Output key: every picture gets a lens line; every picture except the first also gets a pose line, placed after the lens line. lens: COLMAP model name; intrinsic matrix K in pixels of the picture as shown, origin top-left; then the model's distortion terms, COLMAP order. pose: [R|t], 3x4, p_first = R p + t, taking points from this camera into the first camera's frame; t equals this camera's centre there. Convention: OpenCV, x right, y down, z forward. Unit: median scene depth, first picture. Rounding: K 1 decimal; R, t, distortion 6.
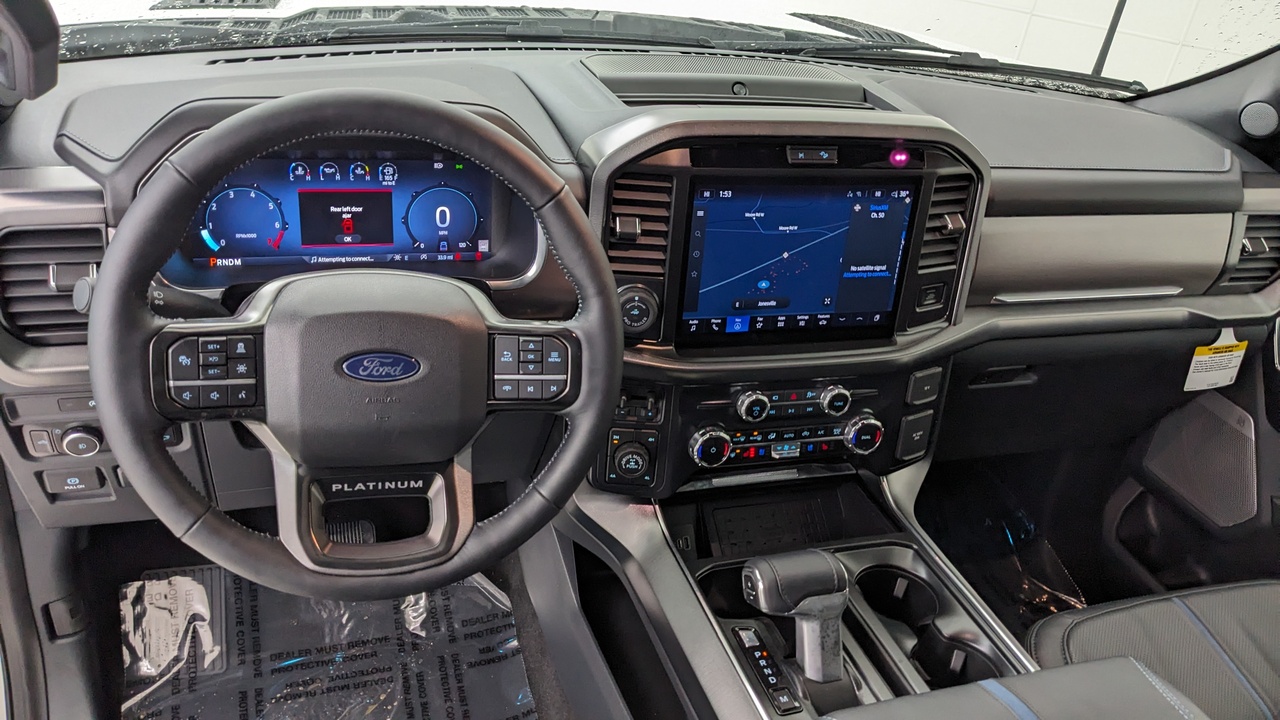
lens RADIAL K [[1034.5, 0, 637.0], [0, 1034.5, 362.7], [0, 0, 1]] dist [0.029551, -0.047878]
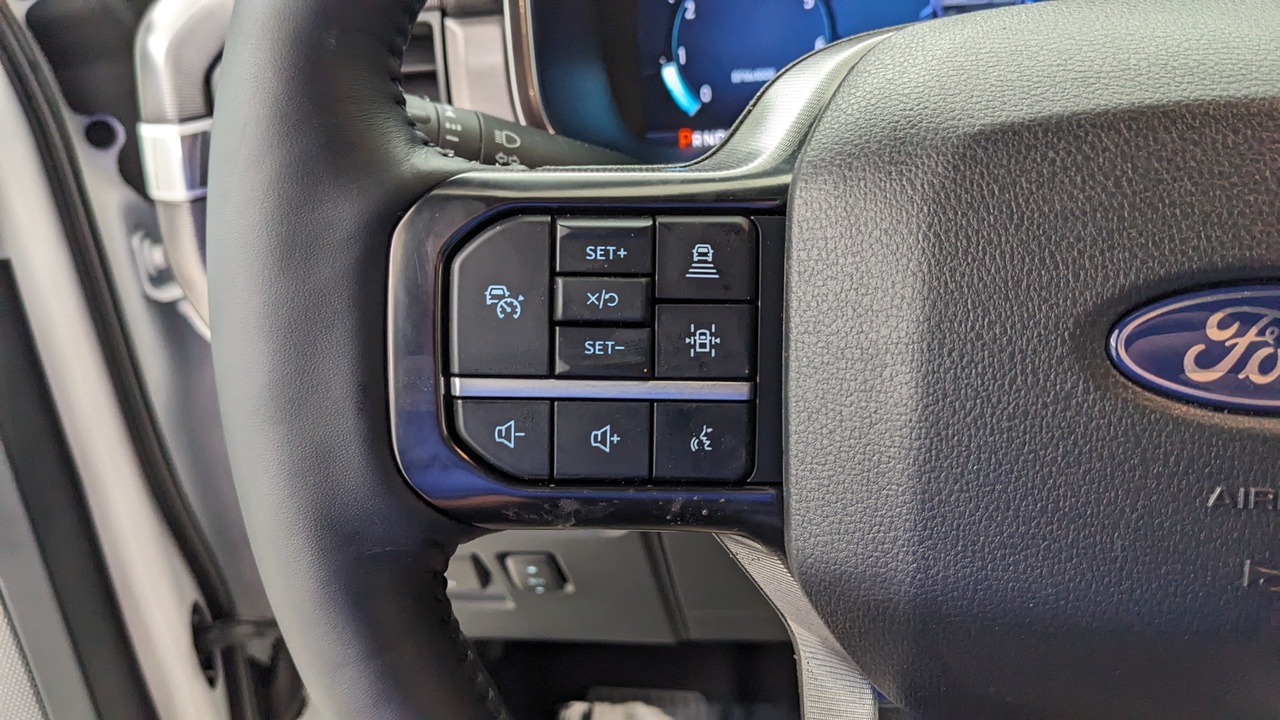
lens RADIAL K [[1034.5, 0, 643.7], [0, 1034.5, 361.8], [0, 0, 1]] dist [0.029551, -0.047878]
pose [[0.888488, 0.024491, -0.458246, -0.271018], [-0.038041, 0.999069, -0.020363, 0.016792], [0.457321, 0.035524, 0.888592, 0.752544]]
